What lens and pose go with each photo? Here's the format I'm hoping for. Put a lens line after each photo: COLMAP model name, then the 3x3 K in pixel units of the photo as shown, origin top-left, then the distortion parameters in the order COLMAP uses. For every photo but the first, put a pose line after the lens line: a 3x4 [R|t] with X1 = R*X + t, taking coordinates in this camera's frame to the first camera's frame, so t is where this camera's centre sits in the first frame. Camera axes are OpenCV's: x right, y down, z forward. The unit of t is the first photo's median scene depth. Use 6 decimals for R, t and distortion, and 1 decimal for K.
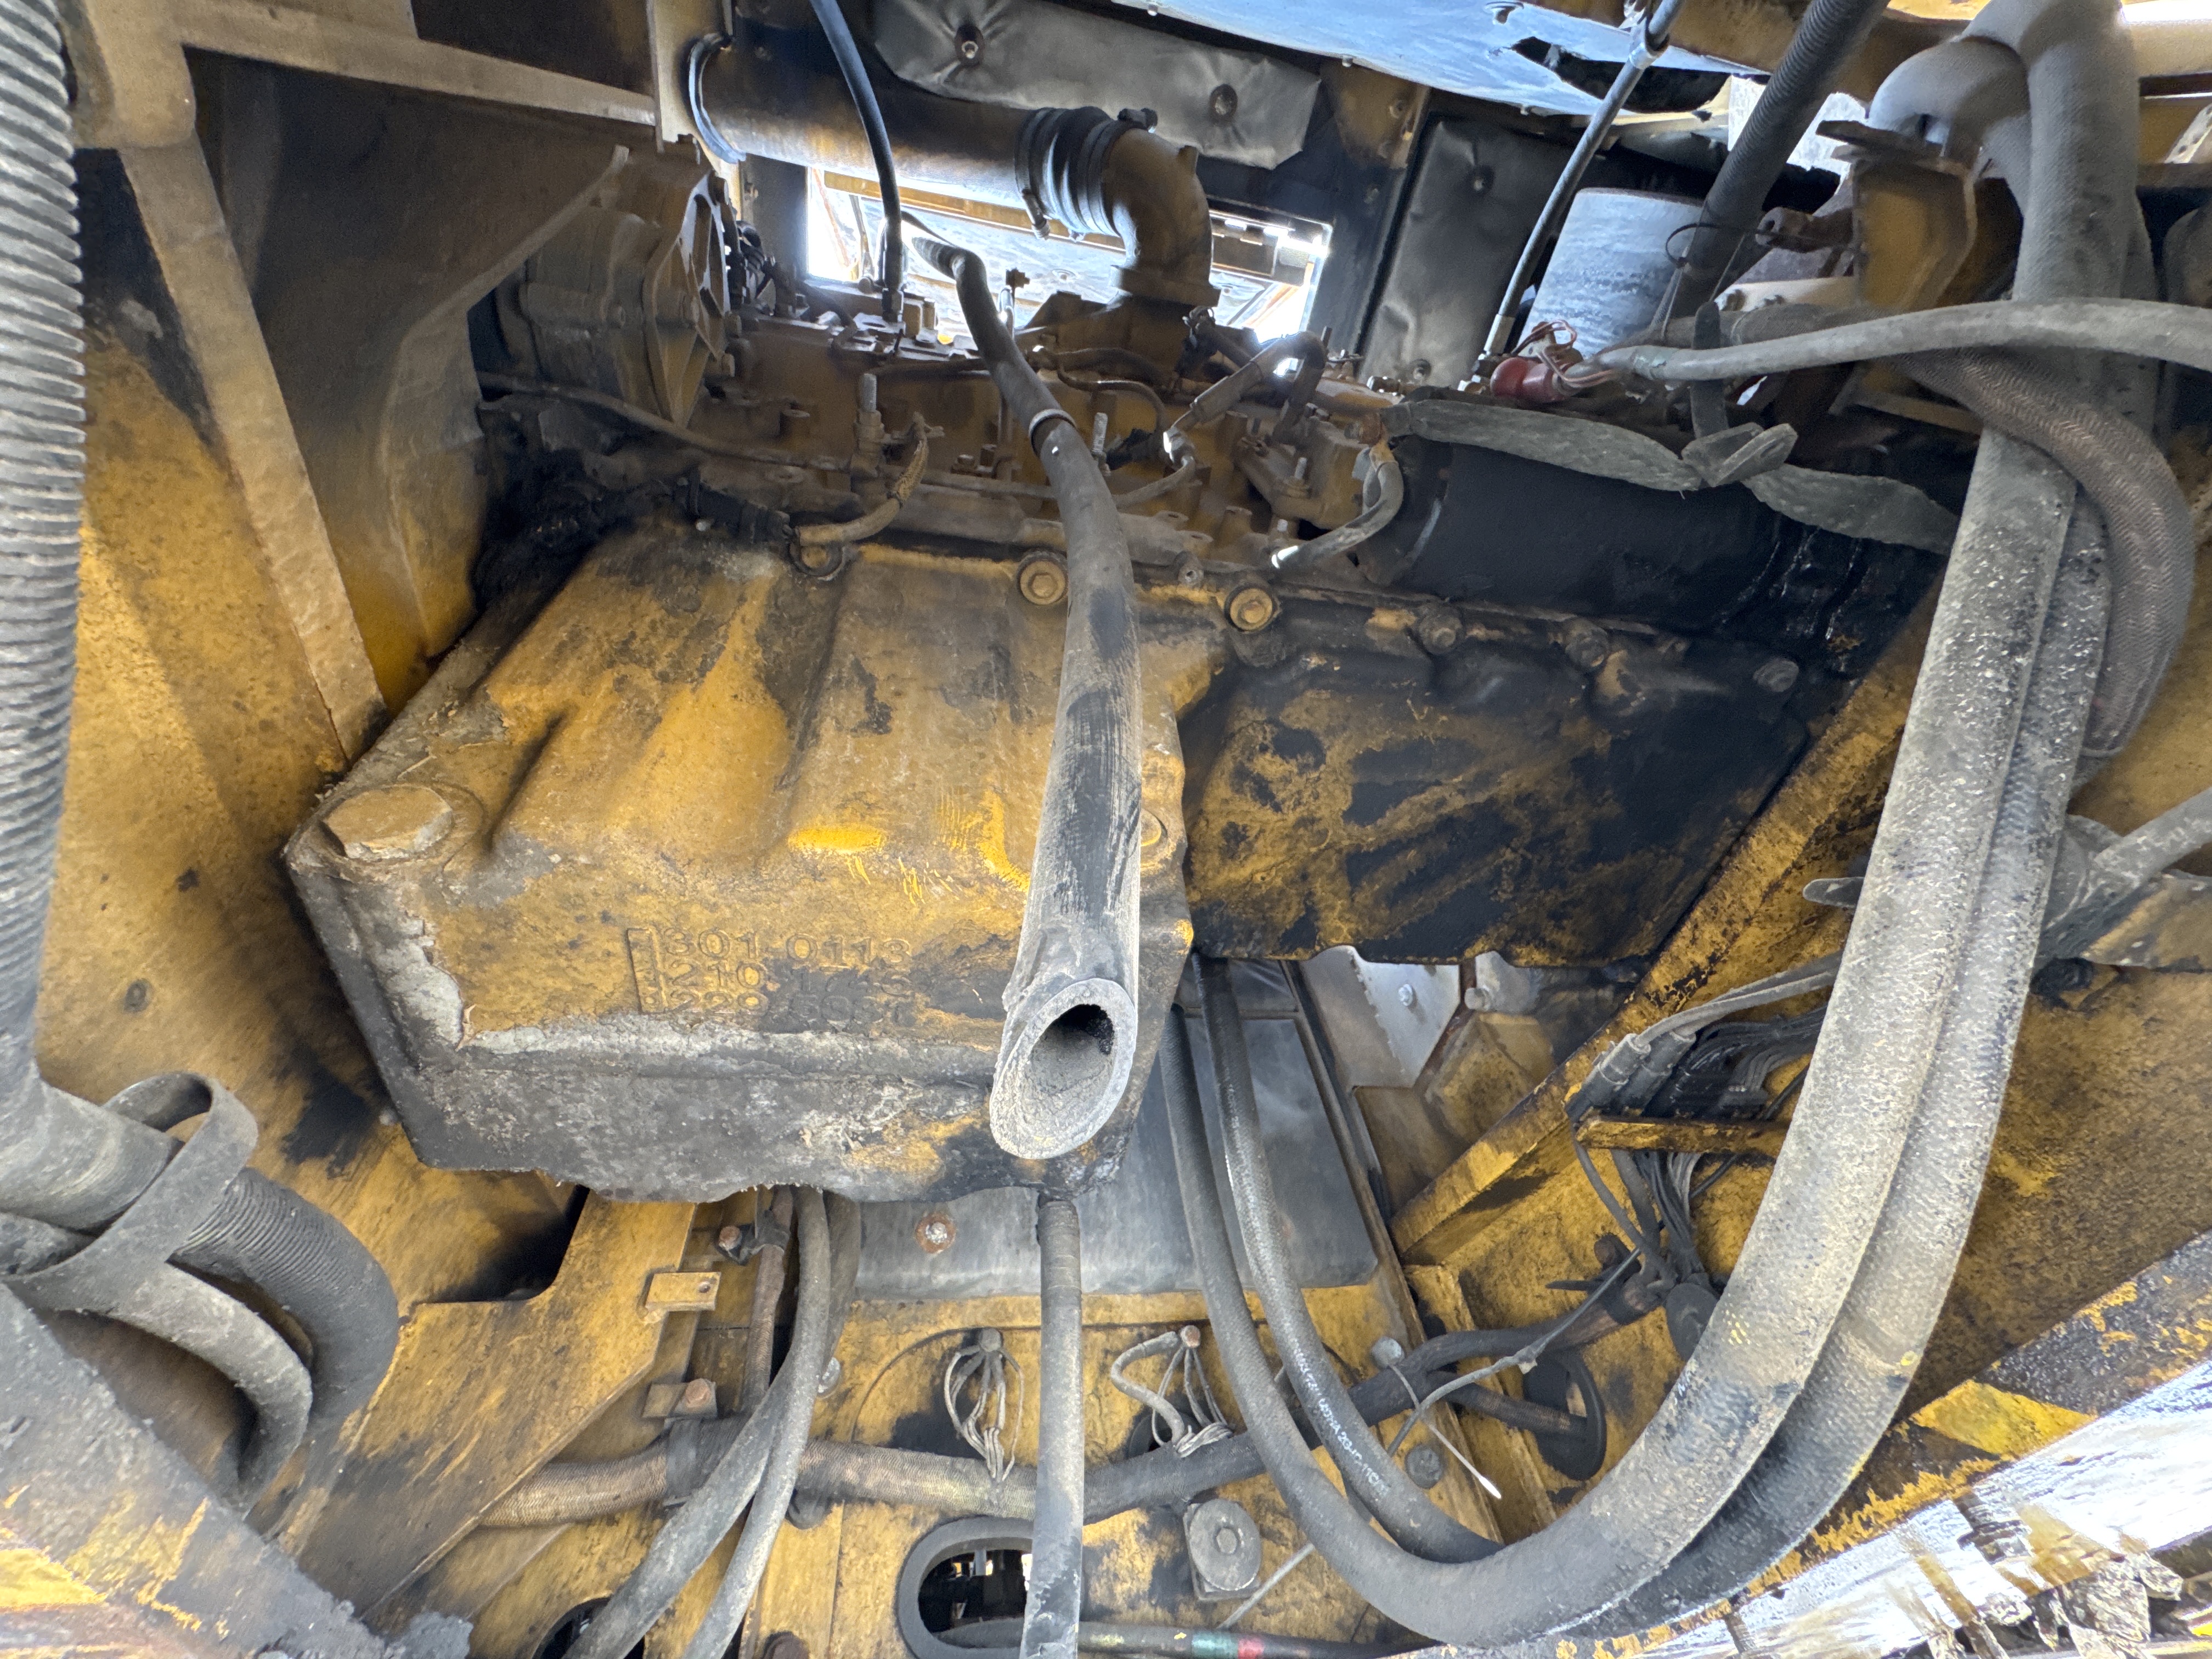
lens RADIAL K [[892.0, 0, 1111.1], [0, 892.0, 838.3], [0, 0, 1]] dist [-0.003401, 0.000589]
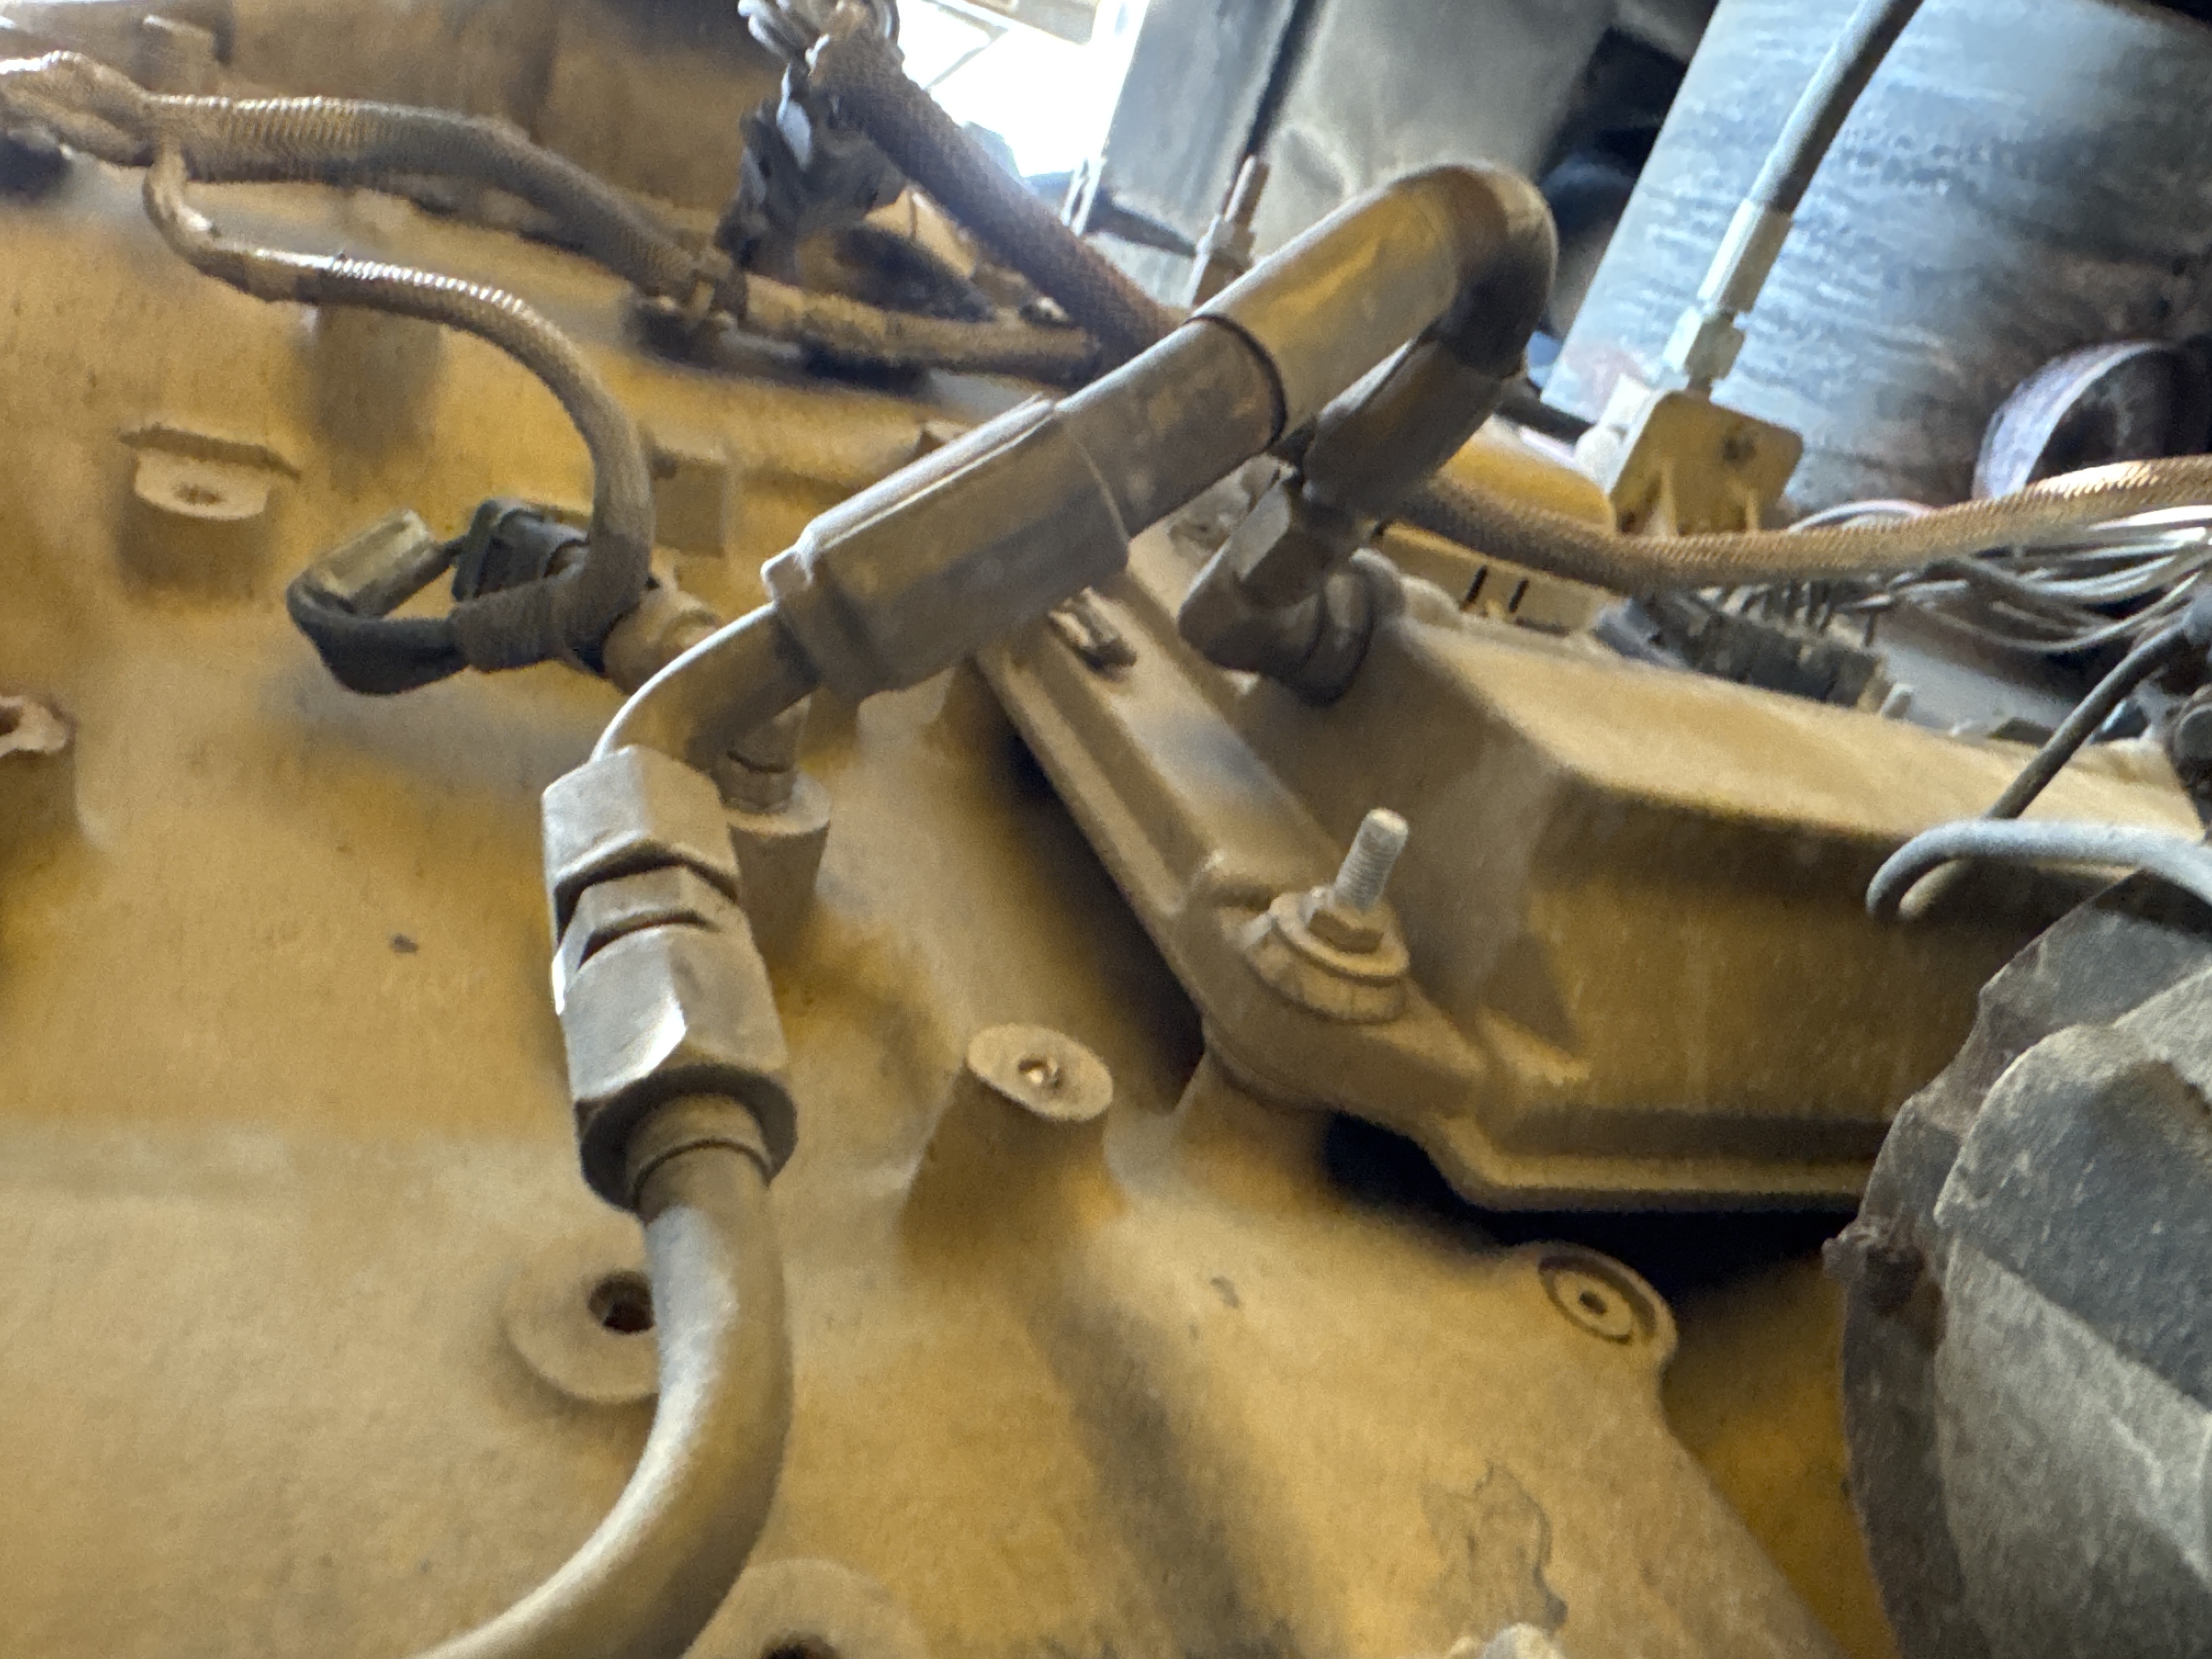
lens RADIAL K [[1570.9, 0, 1126.4], [0, 1570.9, 835.2], [0, 0, 1]] dist [0.002770, 0.002095]
pose [[0.953692, 0.020246, 0.300101, 0.042562], [0.013154, 0.993970, -0.108861, -0.258328], [-0.300496, 0.107767, 0.947675, 0.477082]]
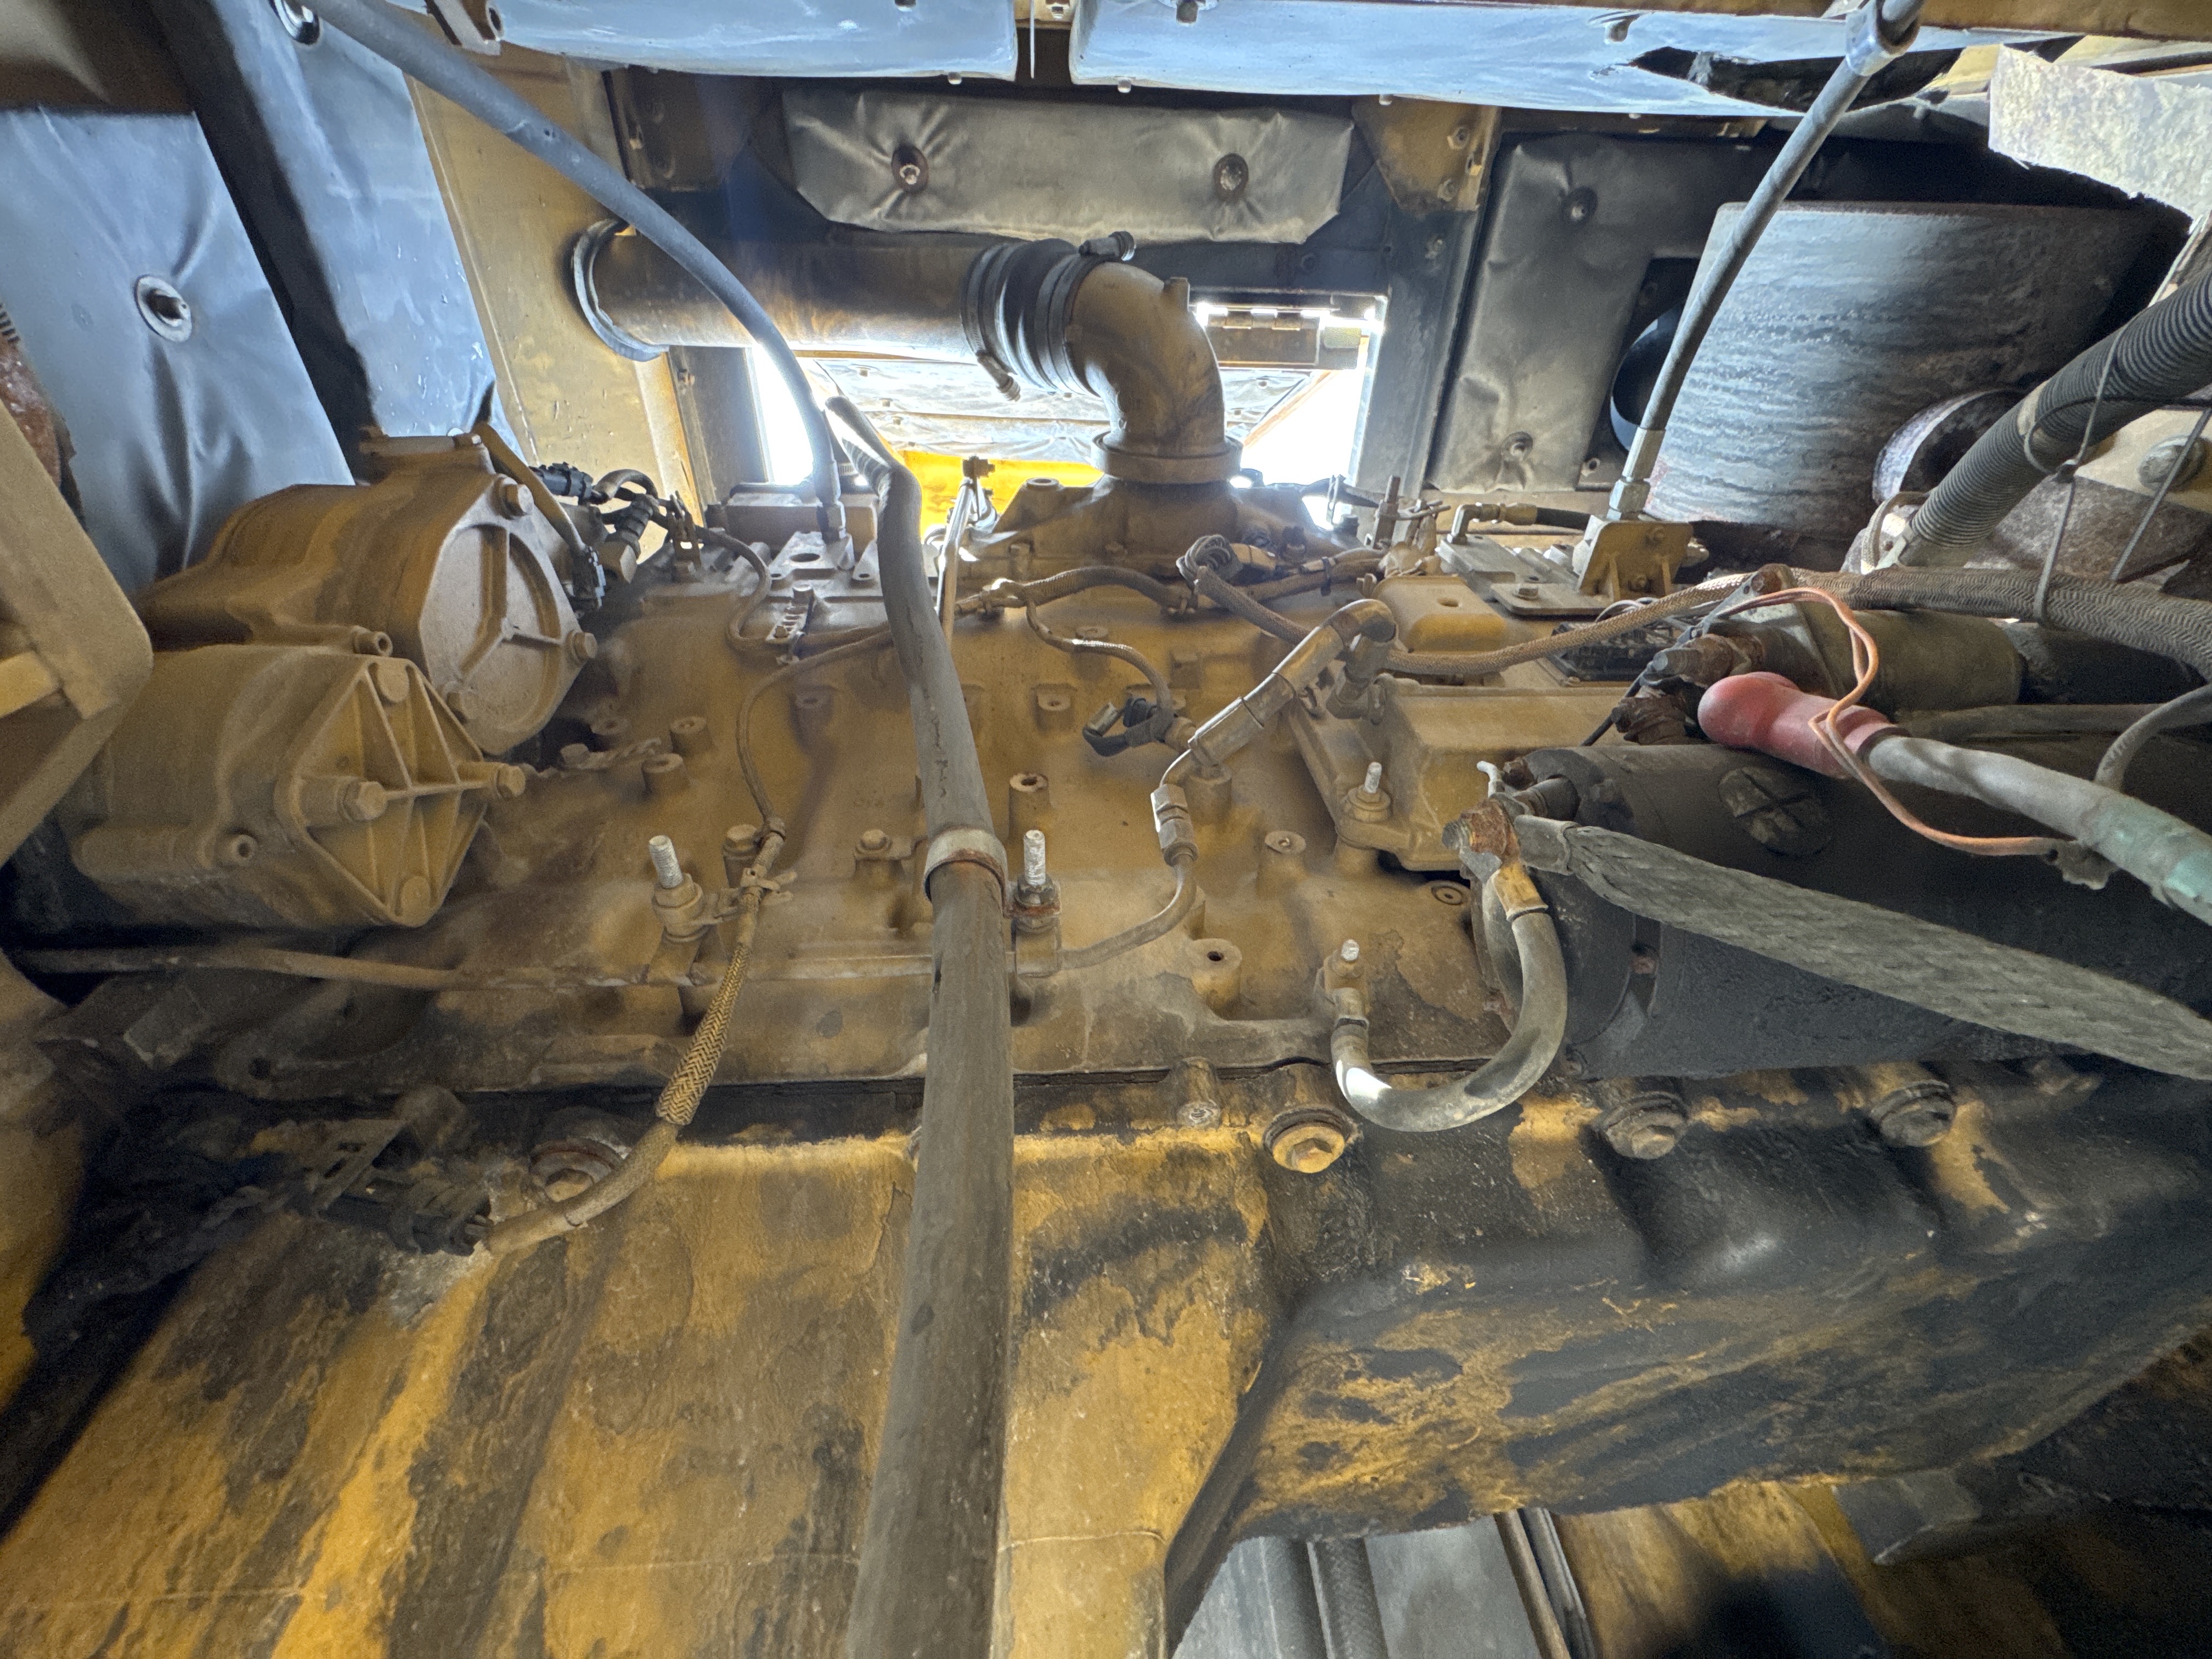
lens RADIAL K [[892.0, 0, 1111.1], [0, 892.0, 838.3], [0, 0, 1]] dist [-0.003401, 0.000589]
pose [[0.988261, -0.094277, -0.120215, 0.064617], [0.093195, 0.995541, -0.014604, -0.254101], [0.121056, 0.003230, 0.992640, 0.216797]]
